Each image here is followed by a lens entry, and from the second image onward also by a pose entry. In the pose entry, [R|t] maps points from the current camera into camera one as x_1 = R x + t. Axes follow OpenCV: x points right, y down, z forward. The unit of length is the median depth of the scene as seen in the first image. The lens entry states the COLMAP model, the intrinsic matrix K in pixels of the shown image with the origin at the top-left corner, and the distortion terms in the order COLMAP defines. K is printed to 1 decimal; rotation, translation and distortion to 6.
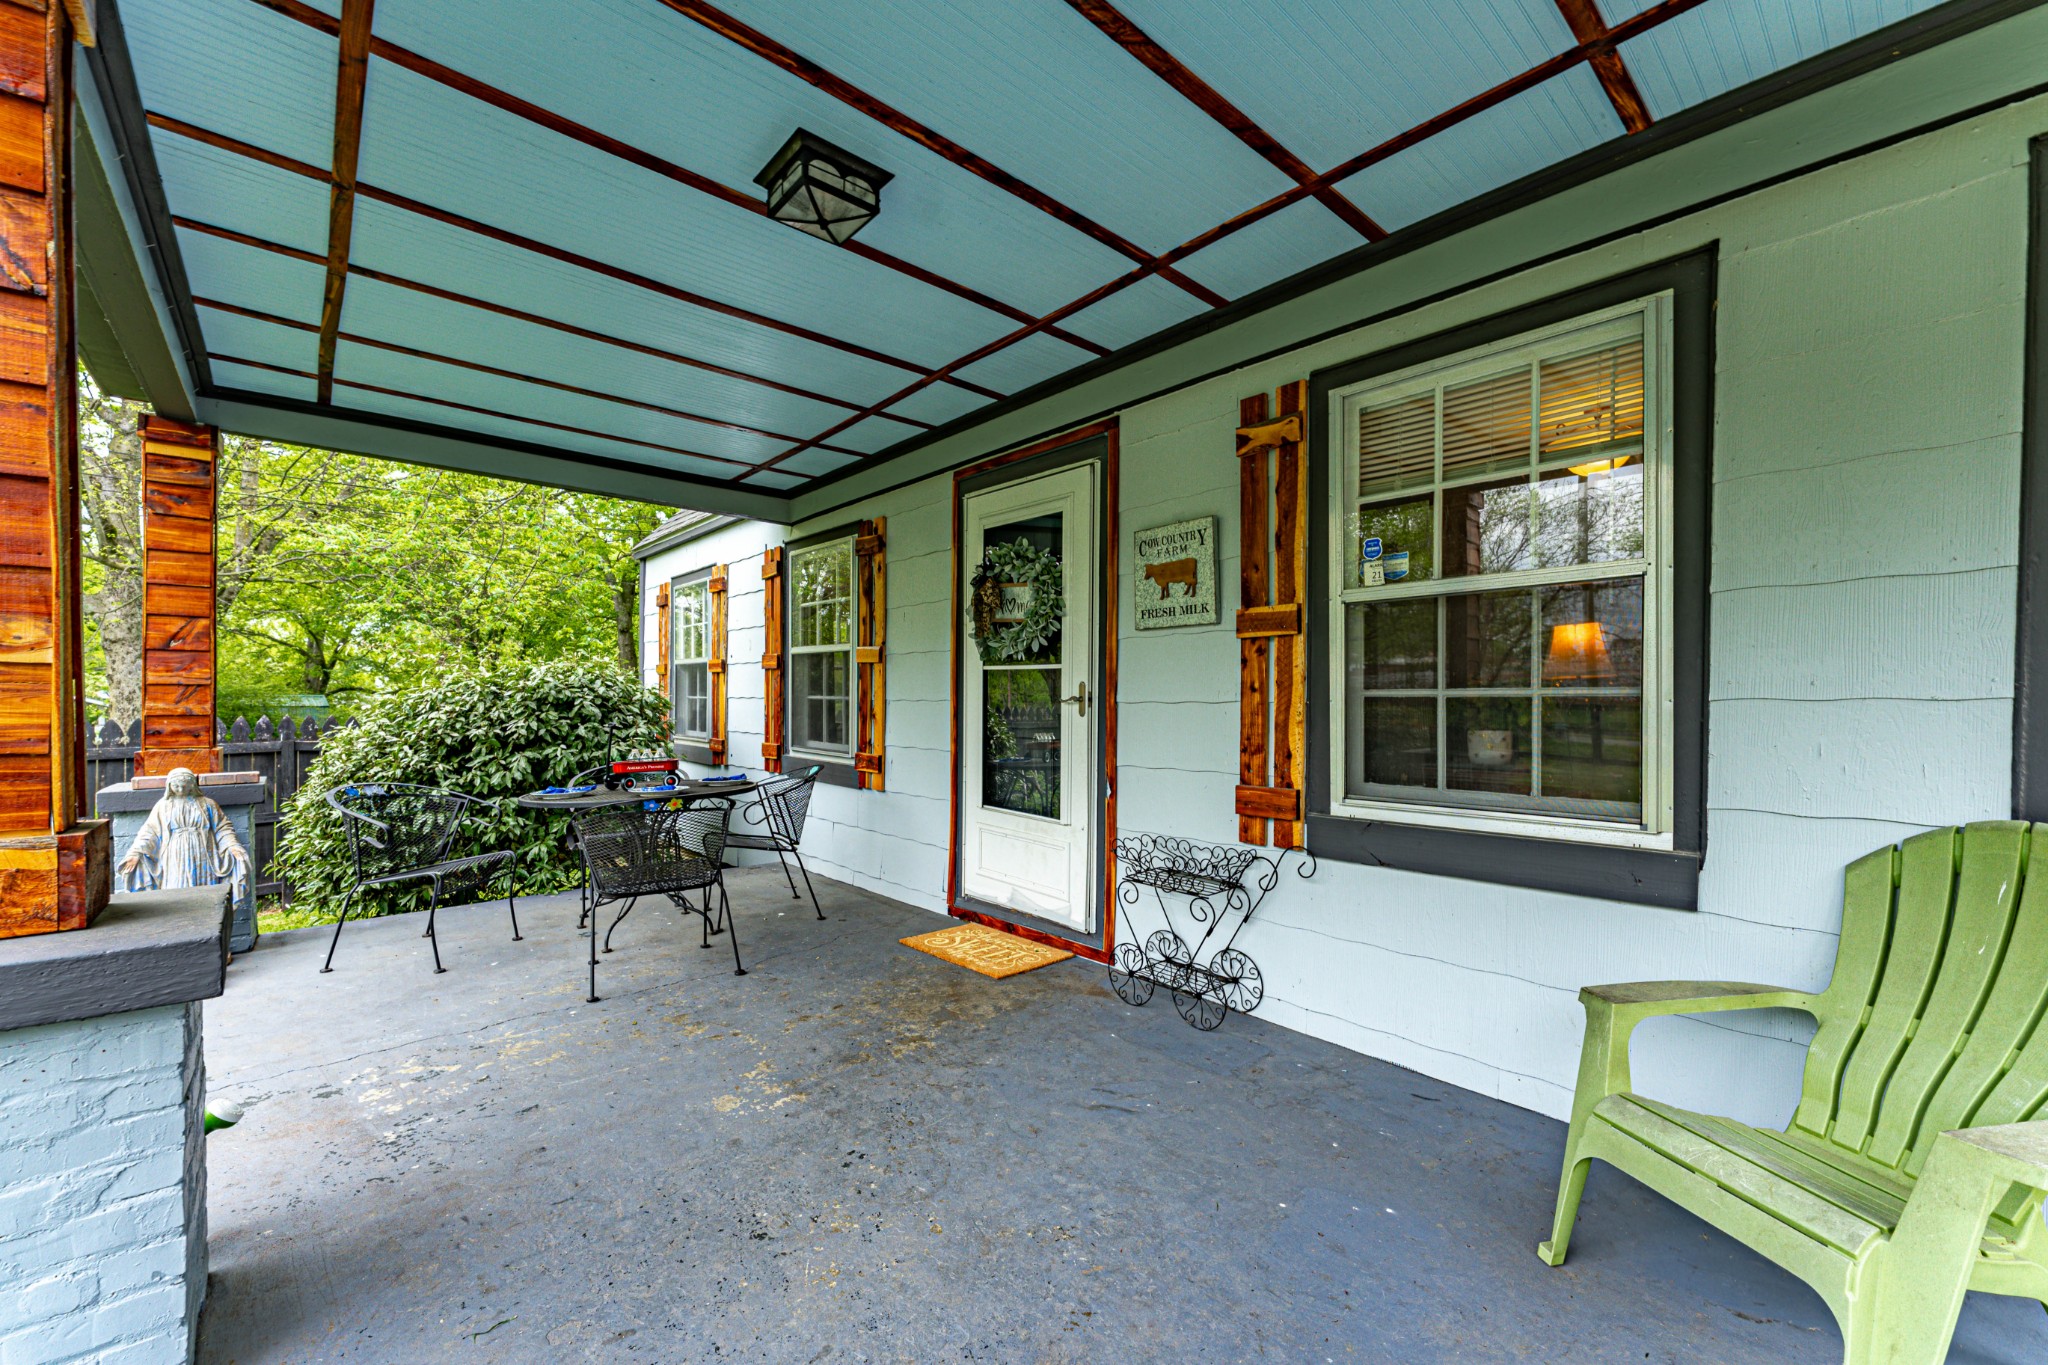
lens RADIAL K [[823.1, 0, 1046.5], [0, 823.1, 724.0], [0, 0, 1]] dist [-0.000354, -0.000147]
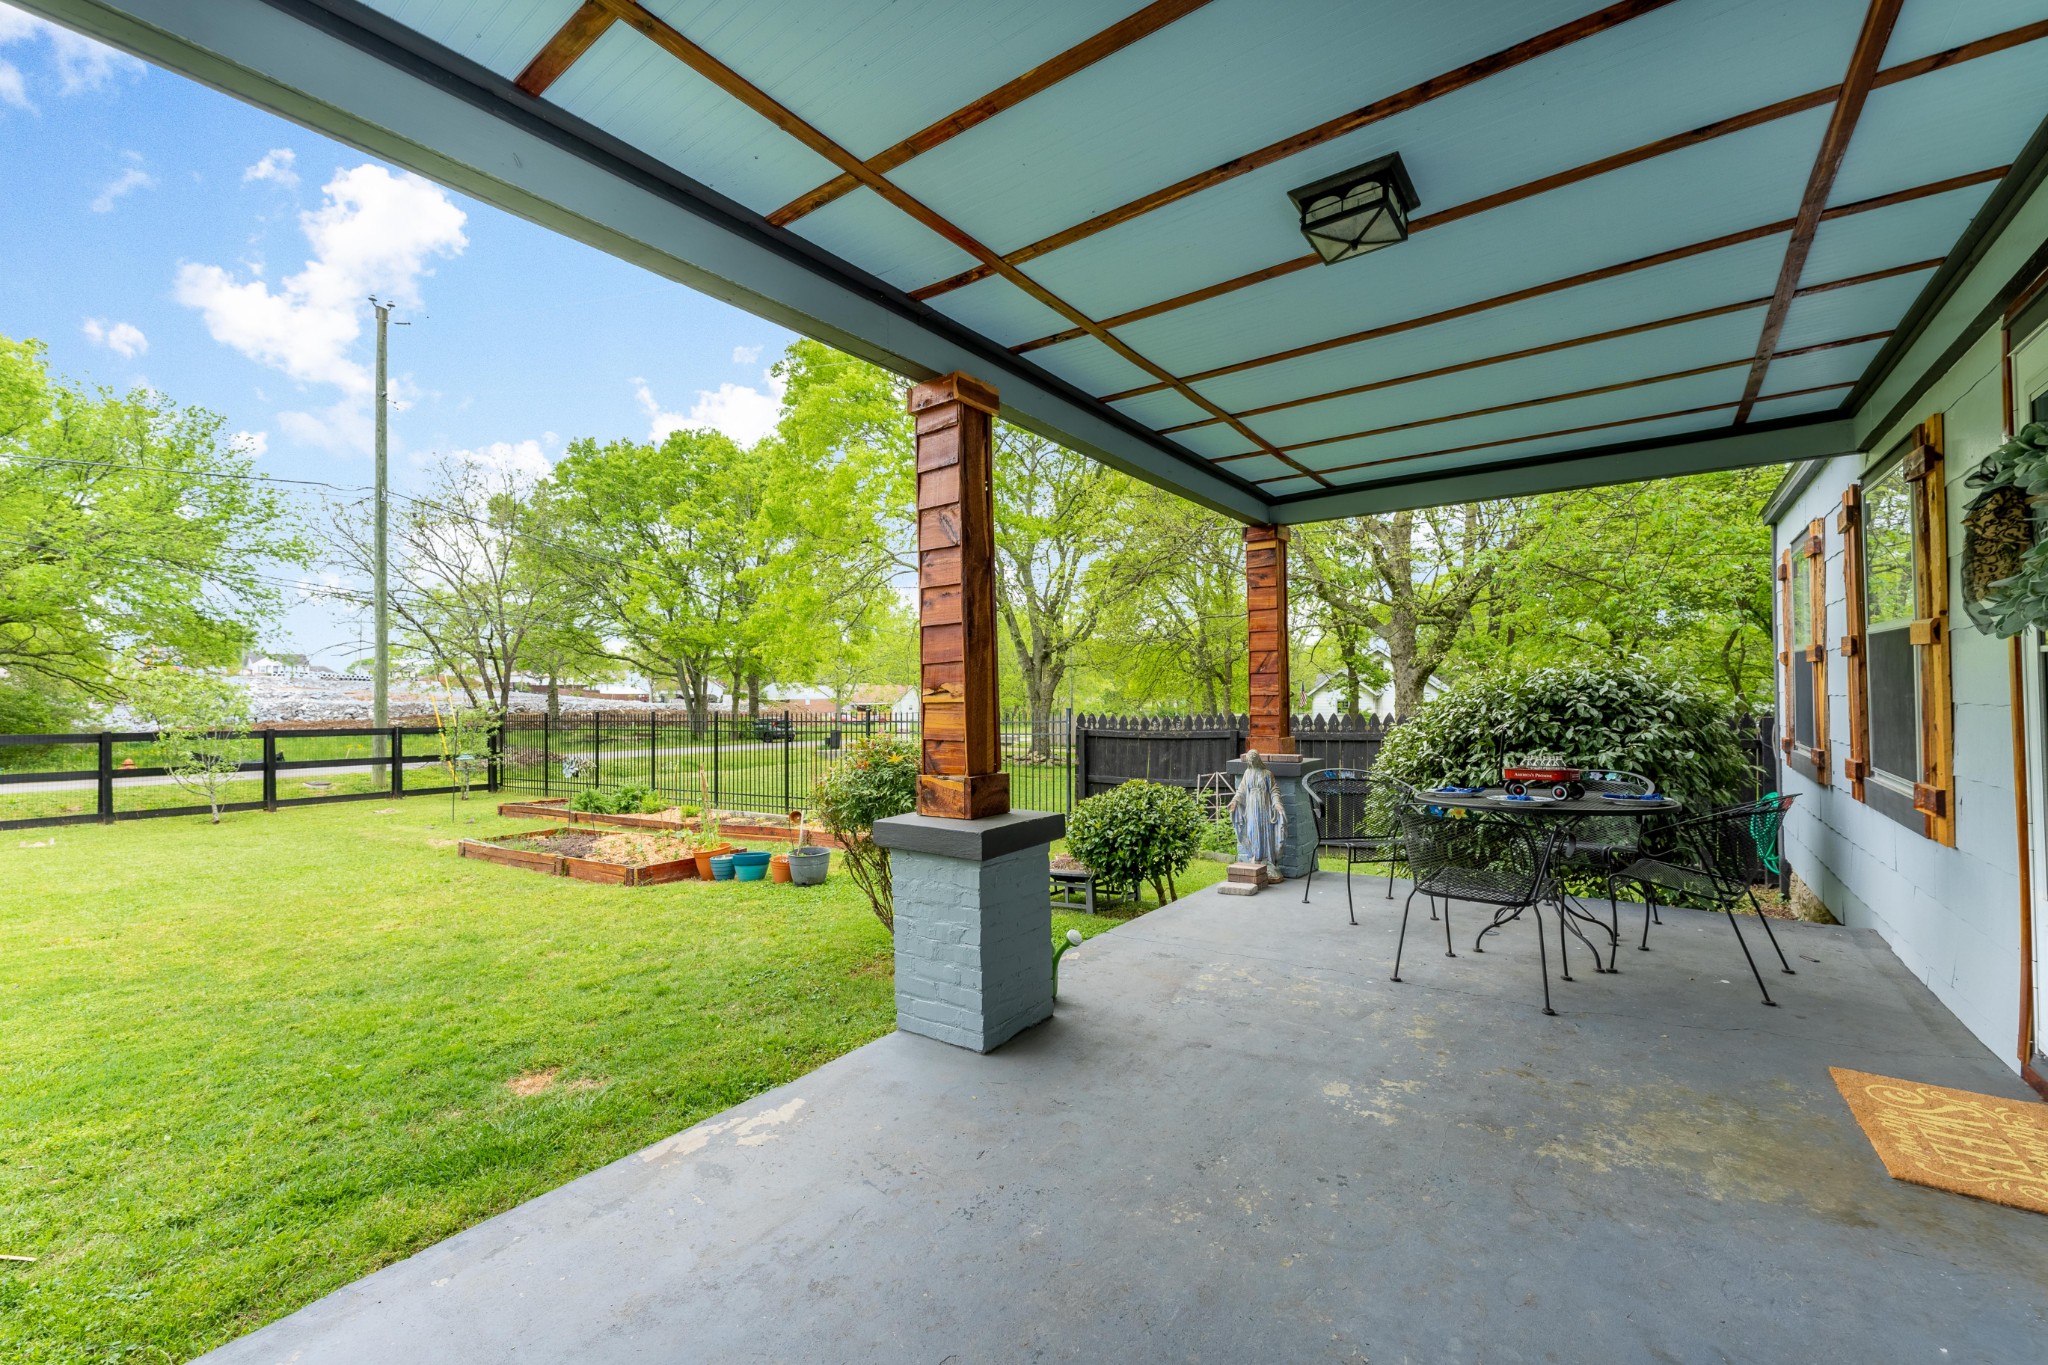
lens RADIAL K [[832.1, 0, 1018.0], [0, 832.1, 701.6], [0, 0, 1]] dist [-0.000730, -0.000461]
pose [[0.192728, -0.002156, -0.981250, 0.393747], [-0.014513, 0.999882, -0.005048, -0.021811], [0.981145, 0.015214, 0.192674, 0.248285]]
